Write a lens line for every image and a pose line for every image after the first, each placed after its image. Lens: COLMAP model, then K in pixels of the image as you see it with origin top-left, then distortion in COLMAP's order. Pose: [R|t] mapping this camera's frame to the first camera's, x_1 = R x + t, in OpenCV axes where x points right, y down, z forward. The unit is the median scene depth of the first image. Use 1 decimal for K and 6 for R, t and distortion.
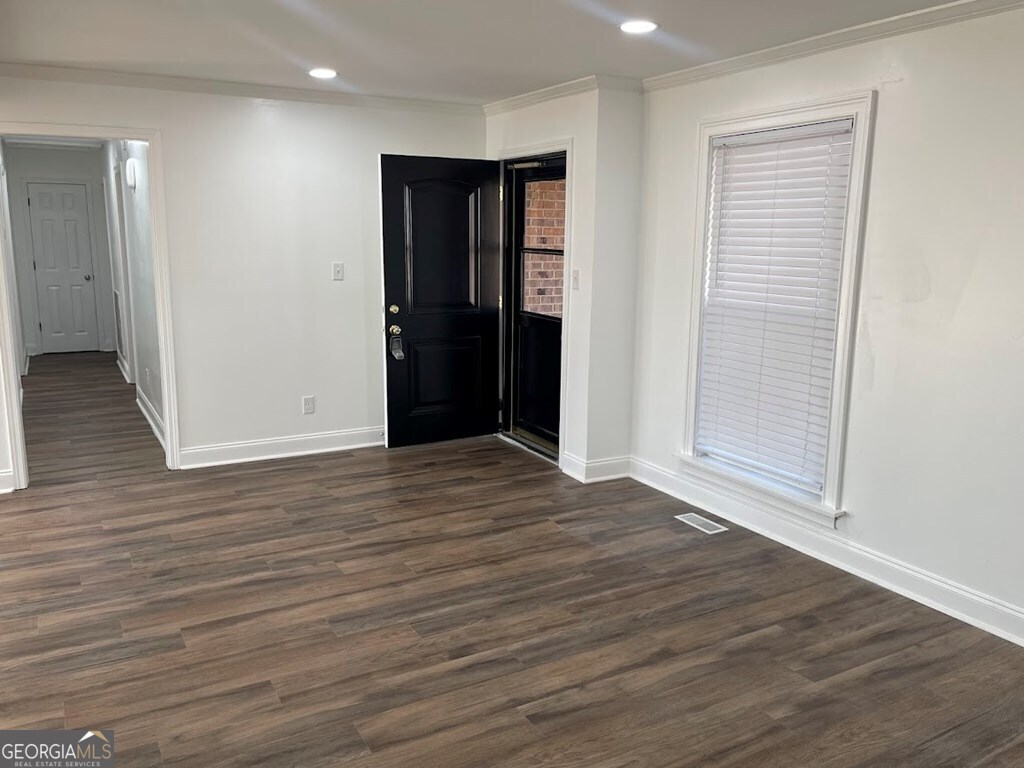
lens RADIAL K [[805.7, 0, 510.5], [0, 805.7, 383.3], [0, 0, 1]] dist [0.037403, -0.025273]
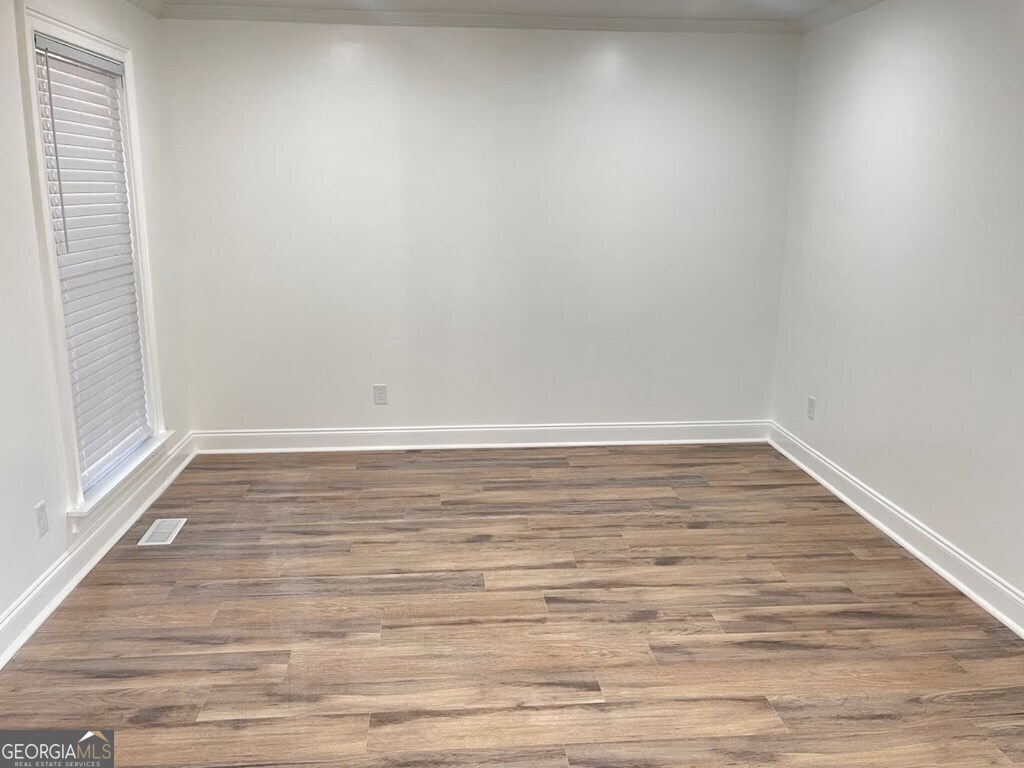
lens RADIAL K [[805.7, 0, 511.3], [0, 805.7, 385.2], [0, 0, 1]] dist [0.037403, -0.025273]
pose [[-0.908791, -0.111101, 0.402188, -0.151263], [0.062284, 0.916979, 0.394045, -0.199774], [-0.412577, 0.383154, -0.826422, 1.116103]]
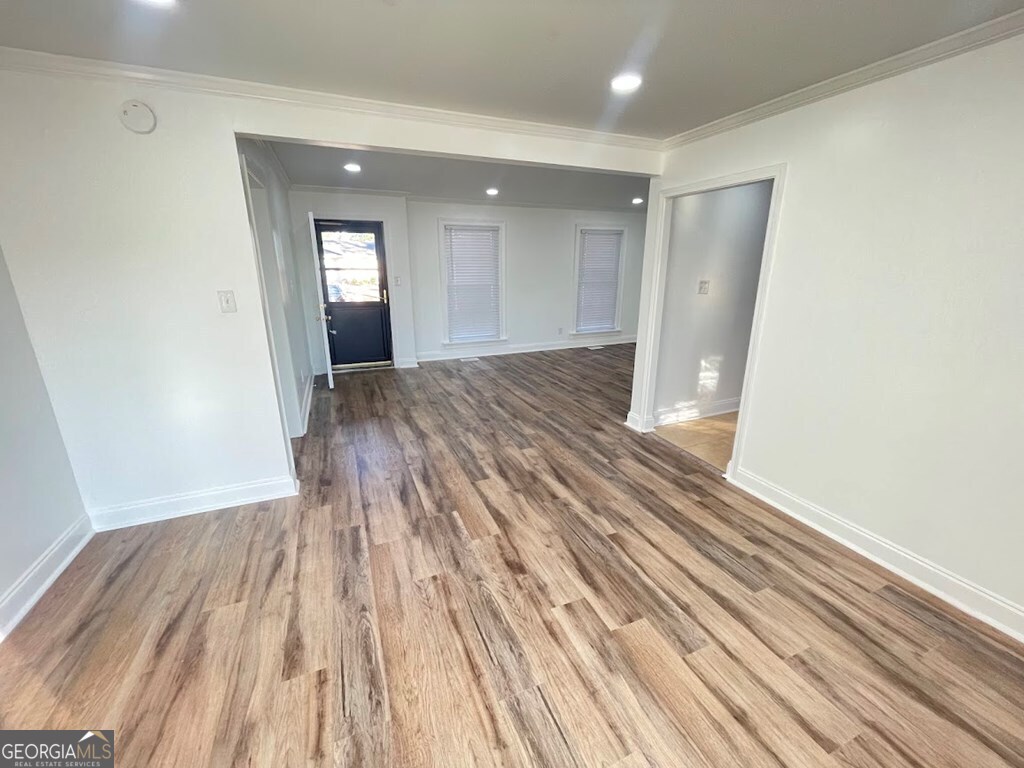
lens RADIAL K [[417.5, 0, 517.3], [0, 417.5, 374.3], [0, 0, 1]] dist [0.000280, 0.000754]
pose [[0.094914, -0.268279, 0.958654, -1.346015], [0.181341, 0.951549, 0.248336, -0.135361], [-0.978829, 0.150273, 0.138965, 0.681271]]
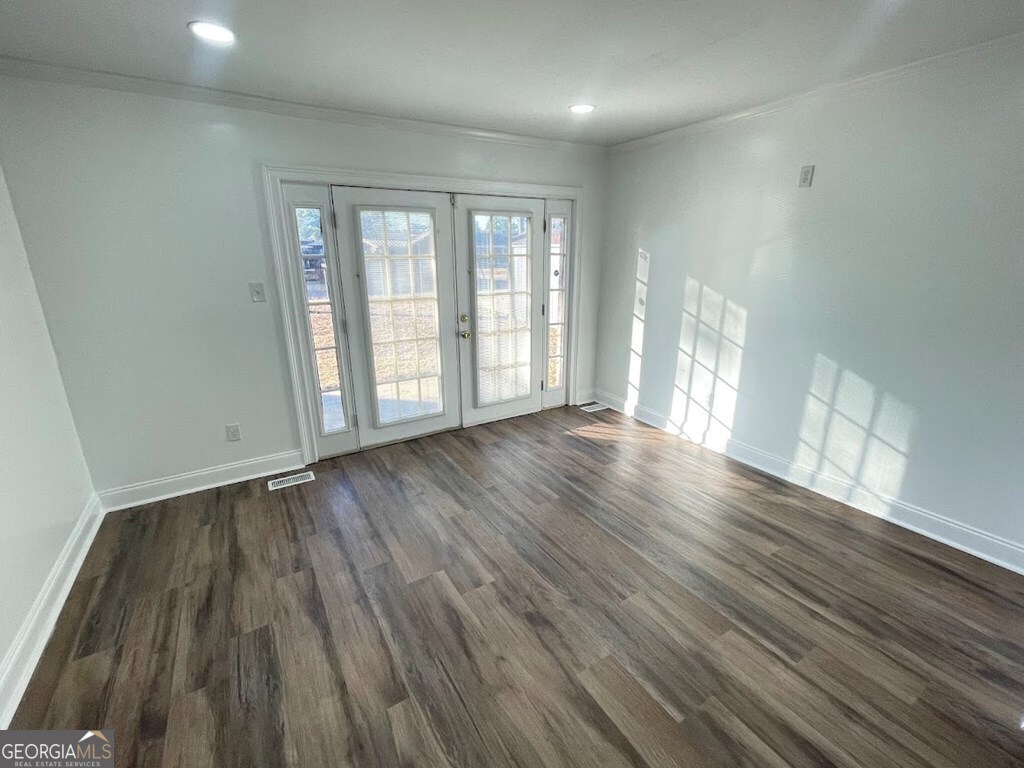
lens RADIAL K [[446.7, 0, 510.8], [0, 446.7, 386.3], [0, 0, 1]] dist [0.002310, 0.001829]
pose [[0.041571, 0.274082, -0.960807, -0.511551], [-0.172054, 0.949237, 0.263337, -0.123908], [0.984210, 0.154364, 0.086617, 0.686083]]
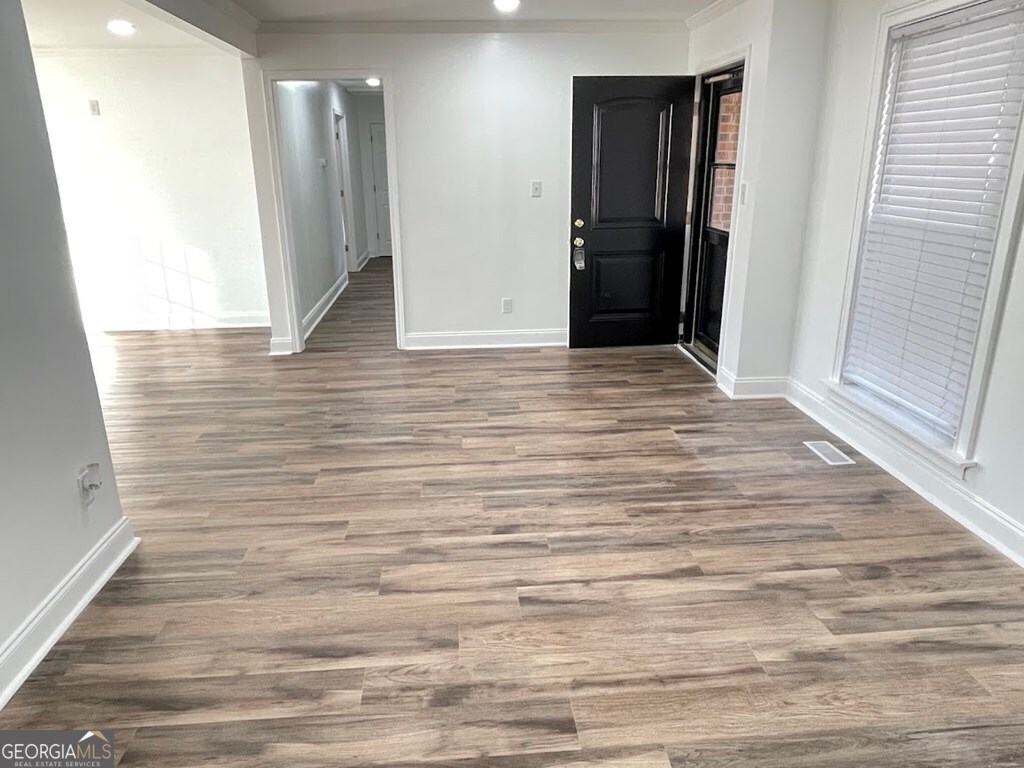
lens RADIAL K [[680.2, 0, 508.8], [0, 680.2, 383.2], [0, 0, 1]] dist [0.003890, -0.017842]
pose [[0.908202, 0.110258, -0.403747, 0.227758], [-0.056844, 0.988232, 0.142006, -0.002759], [0.414653, -0.106020, 0.903782, 0.127714]]
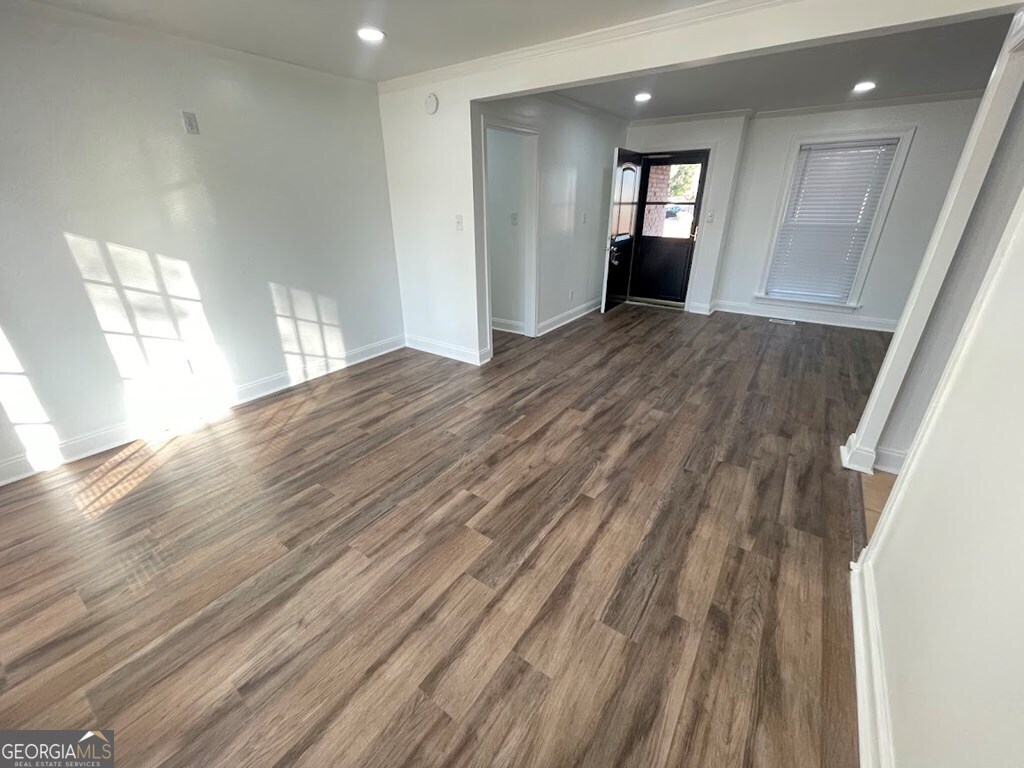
lens RADIAL K [[417.5, 0, 508.6], [0, 417.5, 379.0], [0, 0, 1]] dist [0.000280, 0.000754]
pose [[0.899906, -0.187574, 0.393680, -1.105034], [0.097048, 0.966269, 0.238552, -0.039800], [-0.425147, -0.176468, 0.887755, 0.237365]]
